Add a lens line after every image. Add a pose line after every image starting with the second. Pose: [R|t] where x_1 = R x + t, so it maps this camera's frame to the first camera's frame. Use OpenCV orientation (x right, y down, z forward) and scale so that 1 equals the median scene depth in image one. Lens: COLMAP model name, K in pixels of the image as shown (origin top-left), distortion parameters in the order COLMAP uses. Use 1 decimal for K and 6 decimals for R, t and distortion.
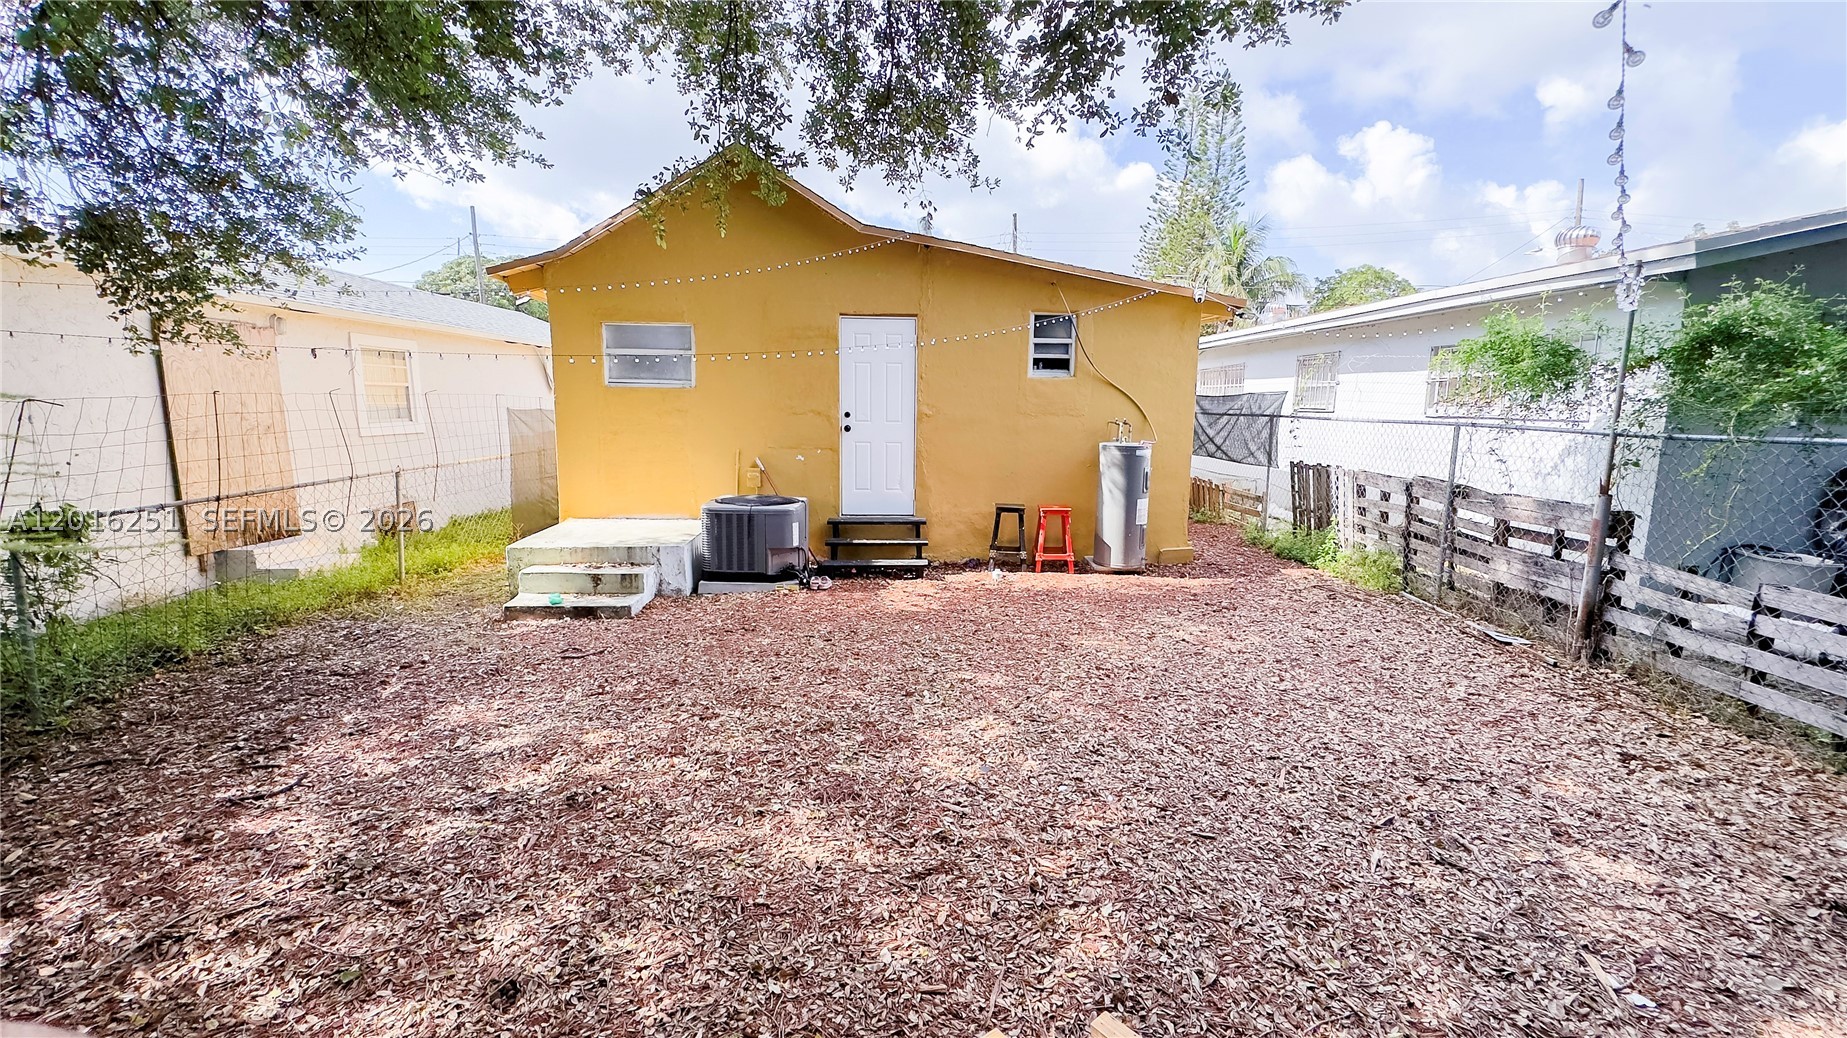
lens RADIAL K [[739.9, 0, 923.5], [0, 739.9, 519.0], [0, 0, 1]] dist [-0.000514, -0.000107]
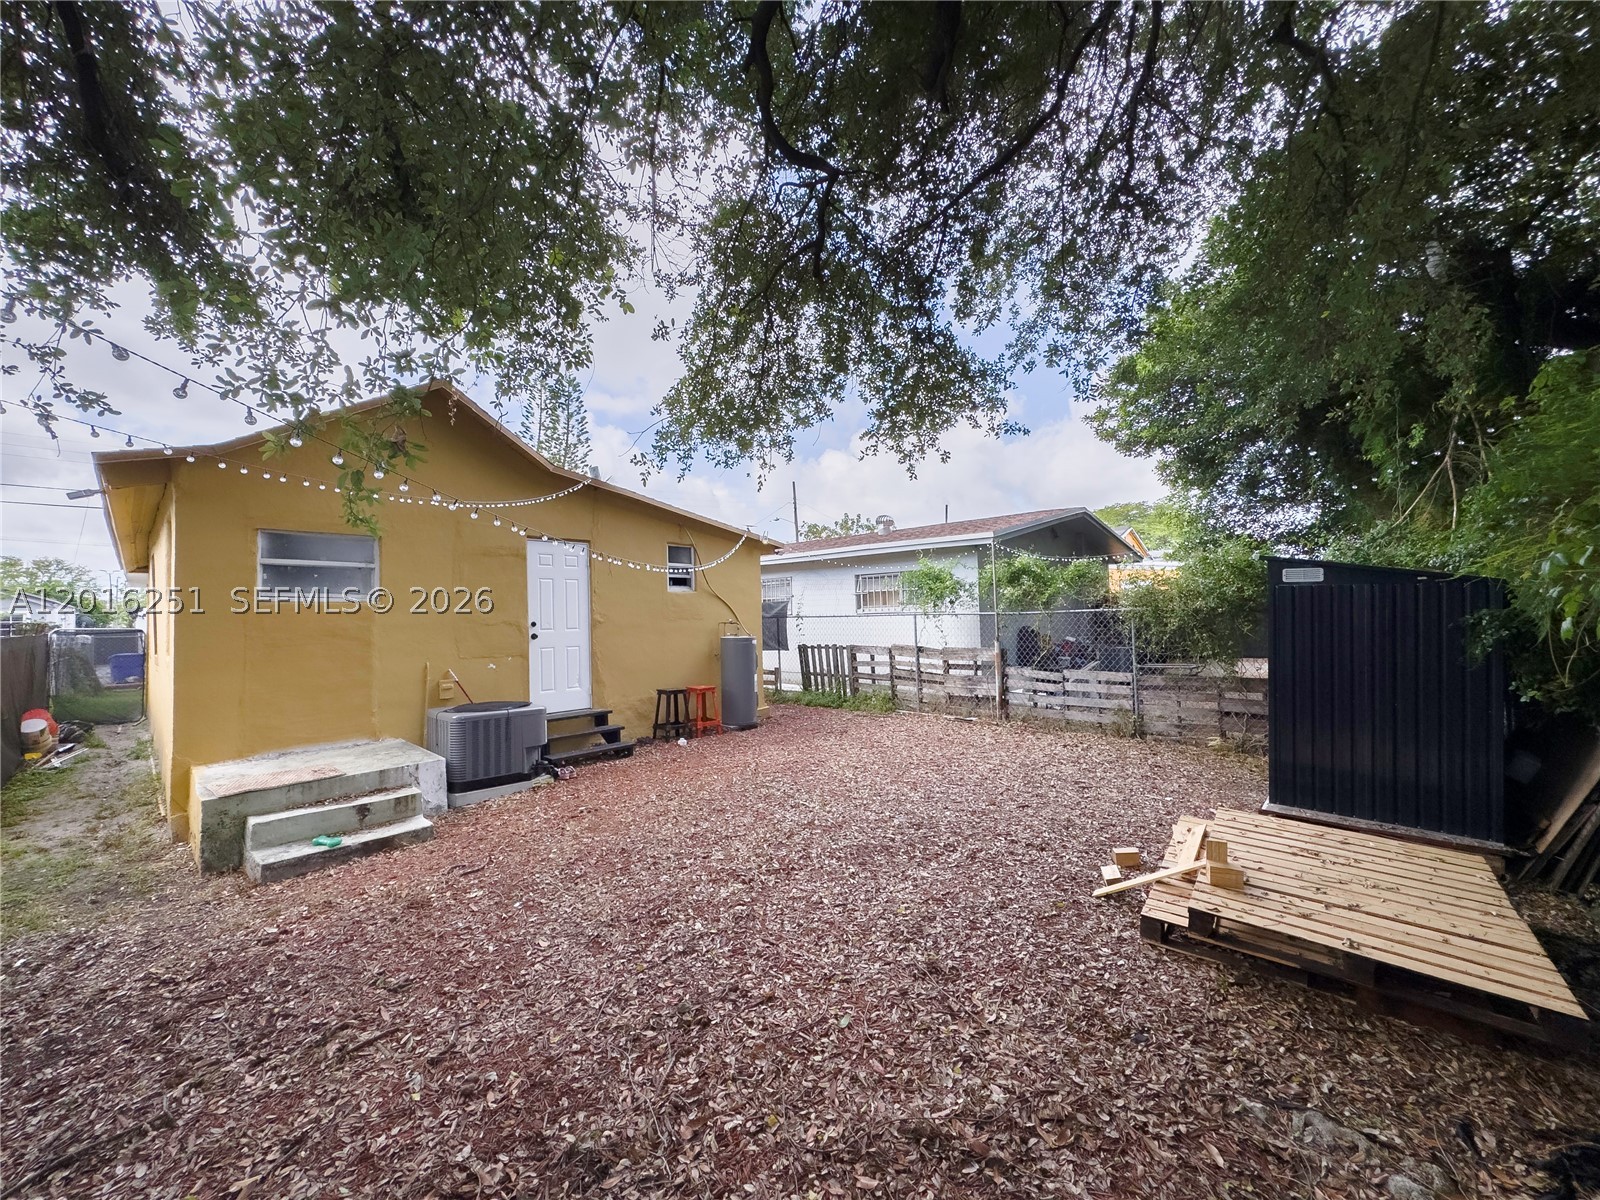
lens RADIAL K [[639.2, 0, 803.7], [0, 639.2, 600.2], [0, 0, 1]] dist [-0.005915, 0.000276]
pose [[0.709949, -0.009706, 0.704186, -0.519828], [0.140976, 0.981625, -0.128600, 0.005219], [-0.689998, 0.190573, 0.698272, 0.039895]]
